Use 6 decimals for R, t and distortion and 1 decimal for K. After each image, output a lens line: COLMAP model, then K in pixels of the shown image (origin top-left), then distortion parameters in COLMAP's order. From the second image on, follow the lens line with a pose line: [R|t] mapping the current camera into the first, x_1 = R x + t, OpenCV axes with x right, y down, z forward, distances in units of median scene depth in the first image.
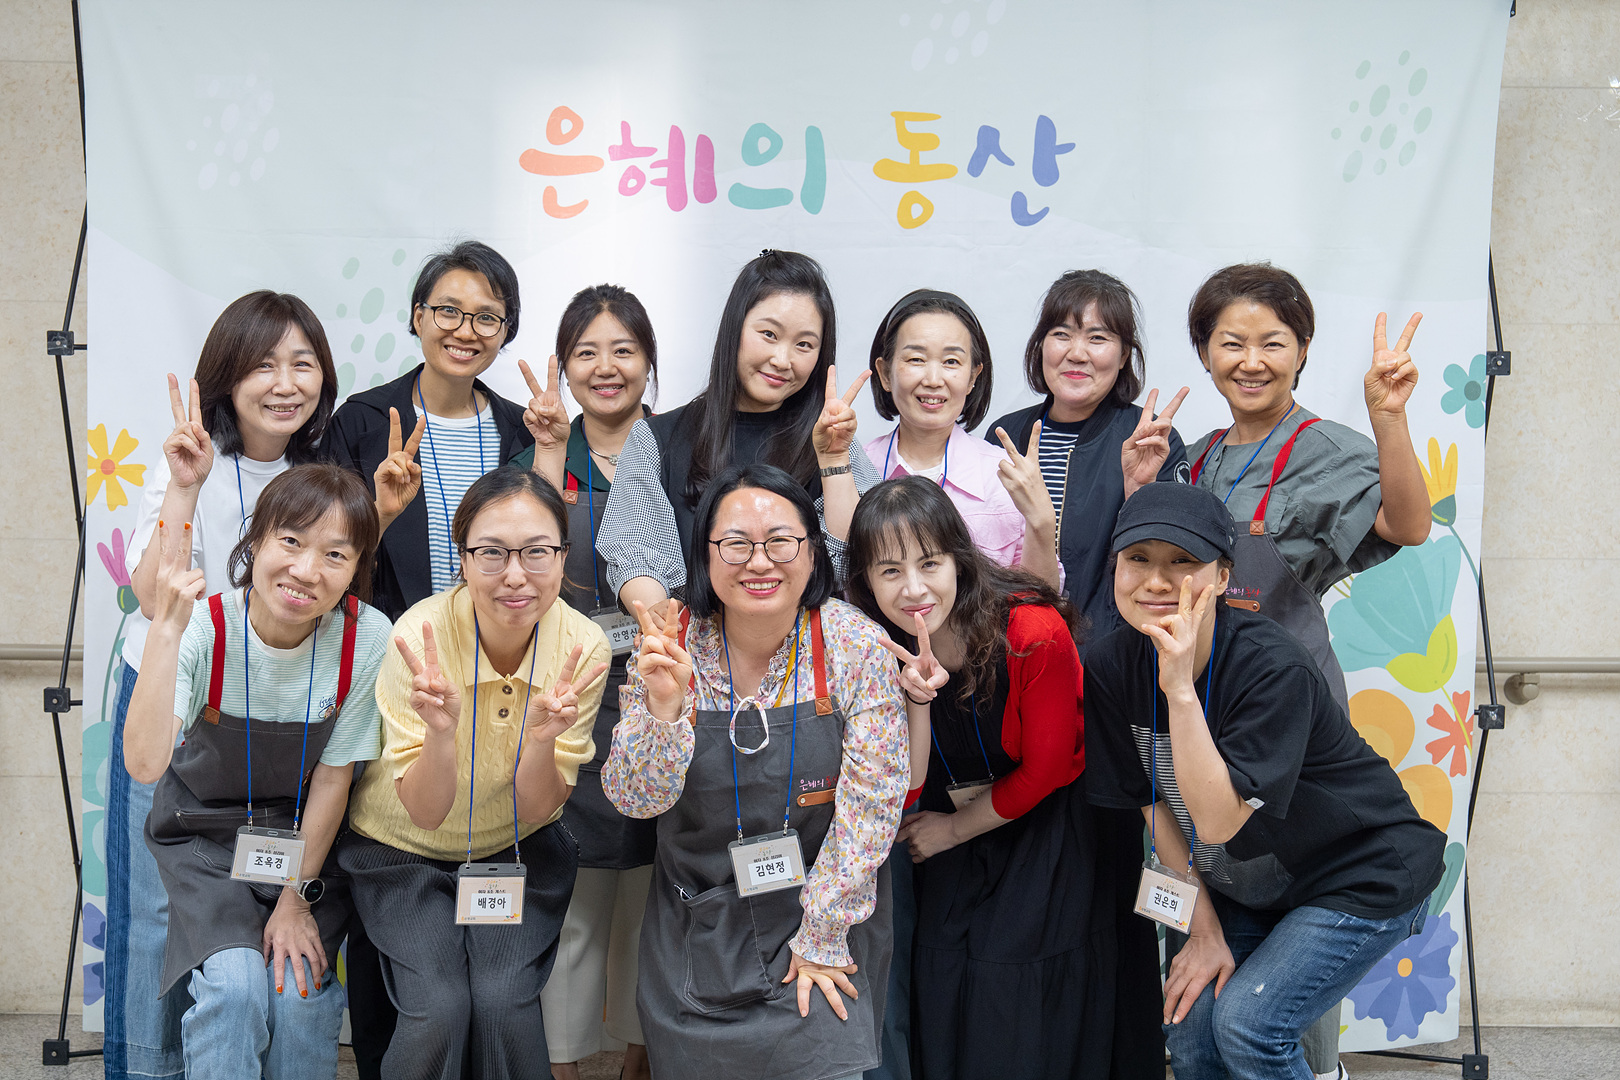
lens RADIAL K [[1889.7, 0, 774.3], [0, 1889.7, 460.8], [0, 0, 1]] dist [0.051010, 0.000000]
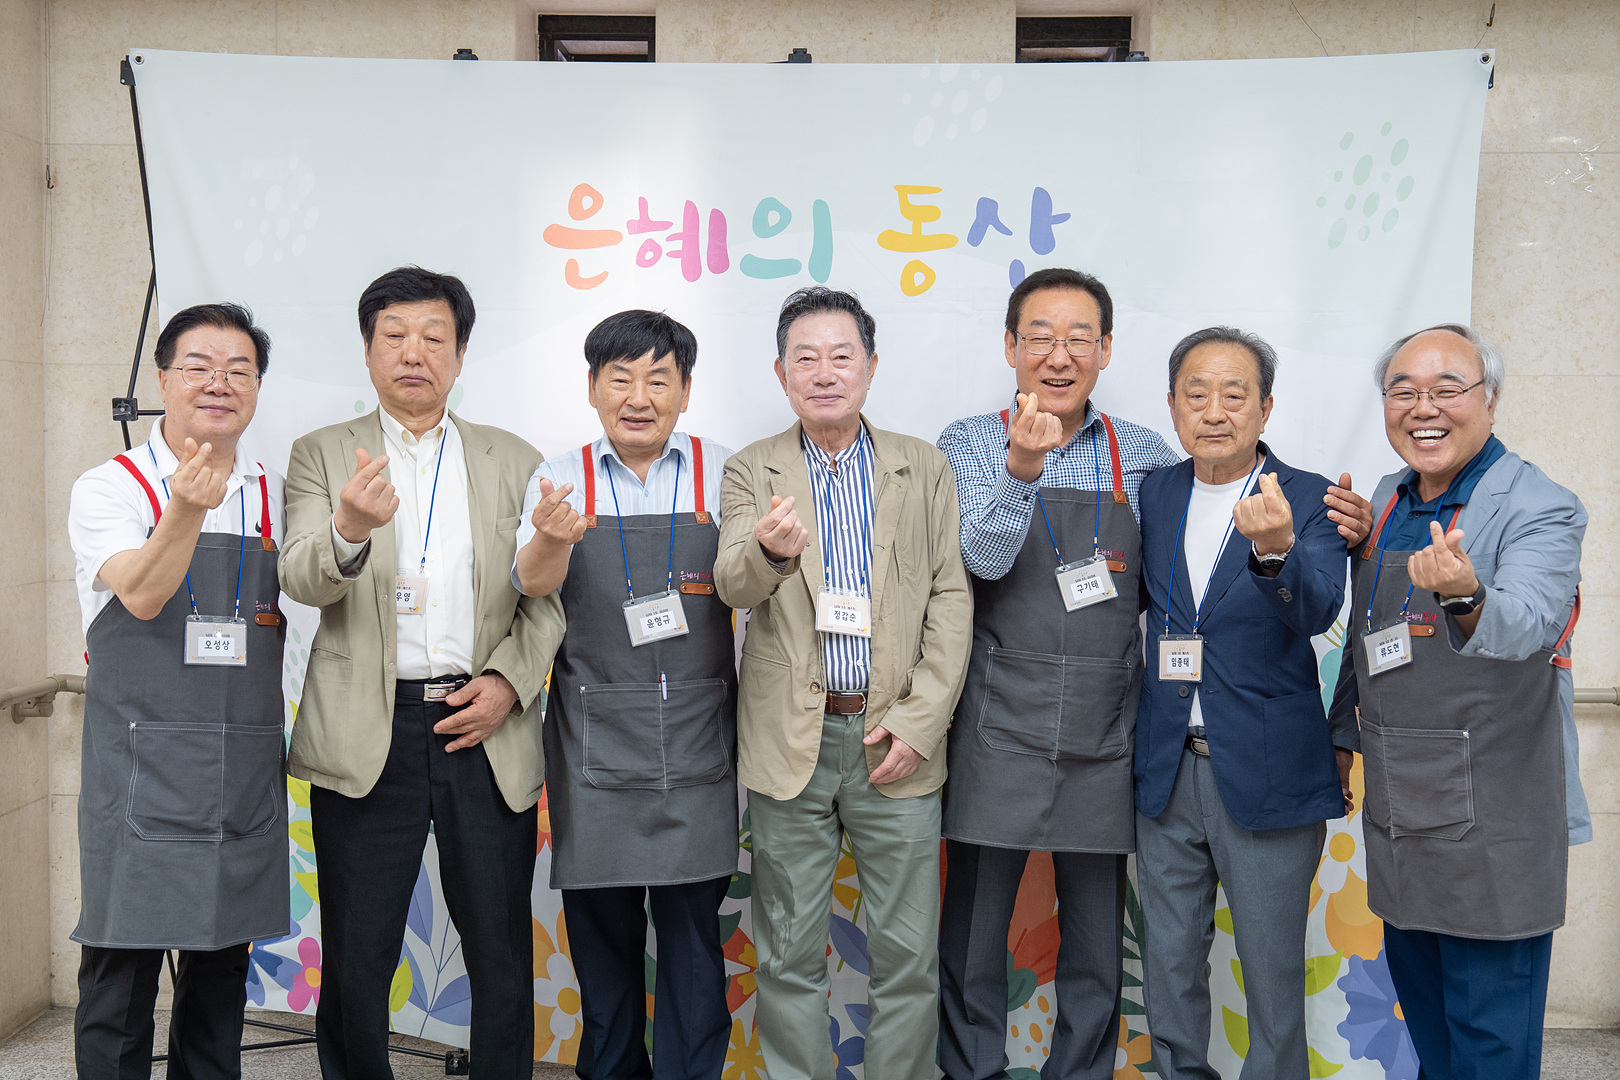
lens RADIAL K [[1344.0, 0, 807.4], [0, 1344.0, 427.5], [0, 0, 1]] dist [0.016424, 0.015191]
pose [[0.999387, -0.003916, -0.034779, 0.038495], [0.004877, 0.999607, 0.027590, -0.069929], [0.034658, -0.027743, 0.999014, 0.245577]]
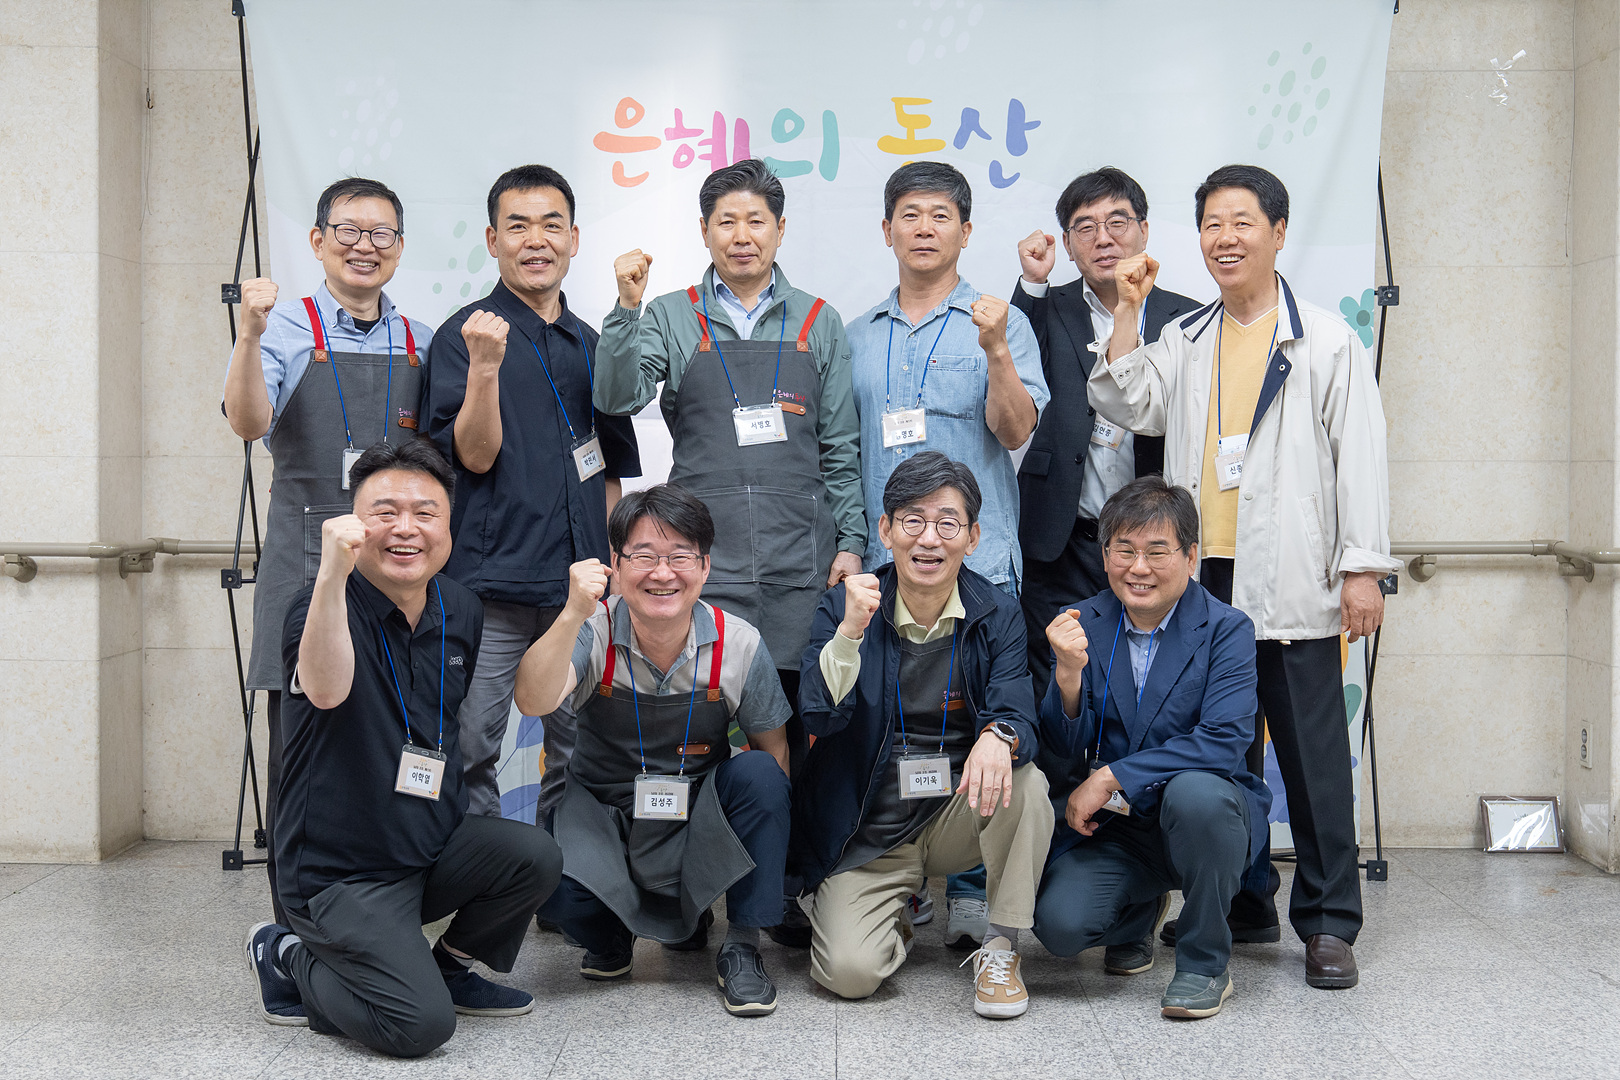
lens RADIAL K [[2083.3, 0, 808.8], [0, 2083.3, 526.7], [0, 0, 1]] dist [0.055448, 0.000000]
pose [[0.999409, -0.009619, -0.033003, 0.049462], [0.009512, 0.999949, -0.003403, 0.099975], [0.033034, 0.003088, 0.999449, -0.364265]]
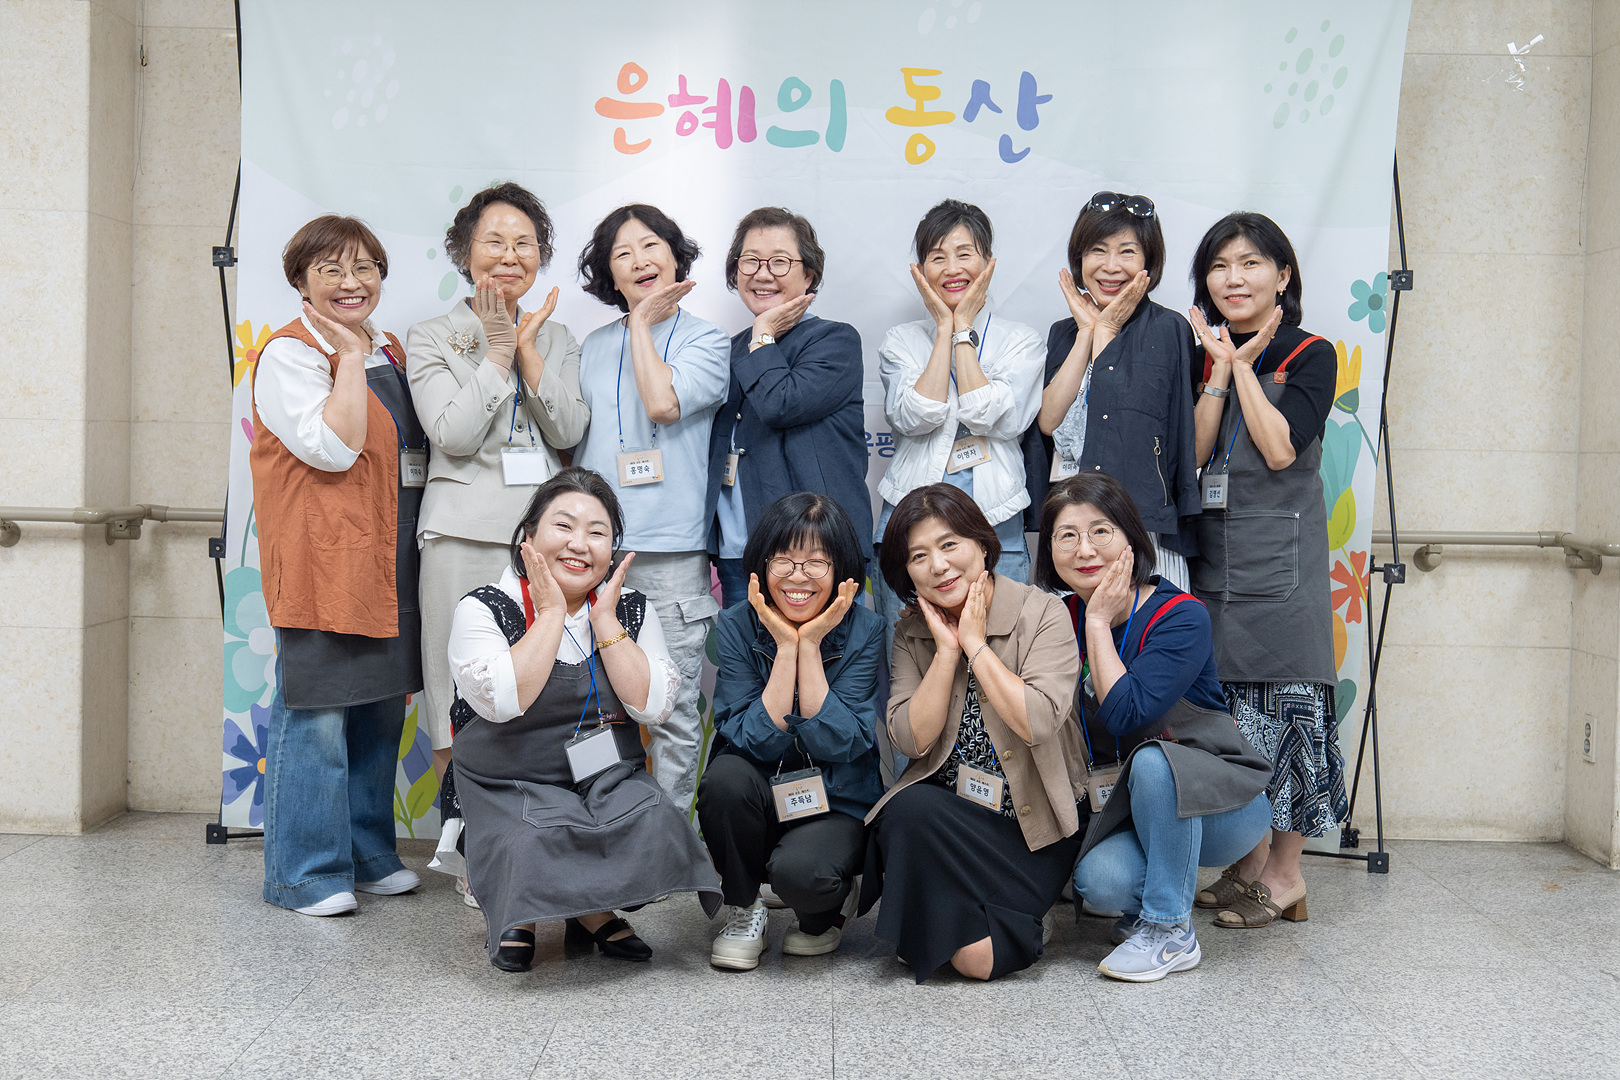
lens RADIAL K [[2038.4, 0, 817.2], [0, 2038.4, 537.1], [0, 0, 1]] dist [0.035018, 0.000000]
pose [[0.999677, 0.008511, -0.023952, 0.041554], [-0.008260, 0.999910, 0.010563, 0.102217], [0.024039, -0.010362, 0.999657, -0.311745]]
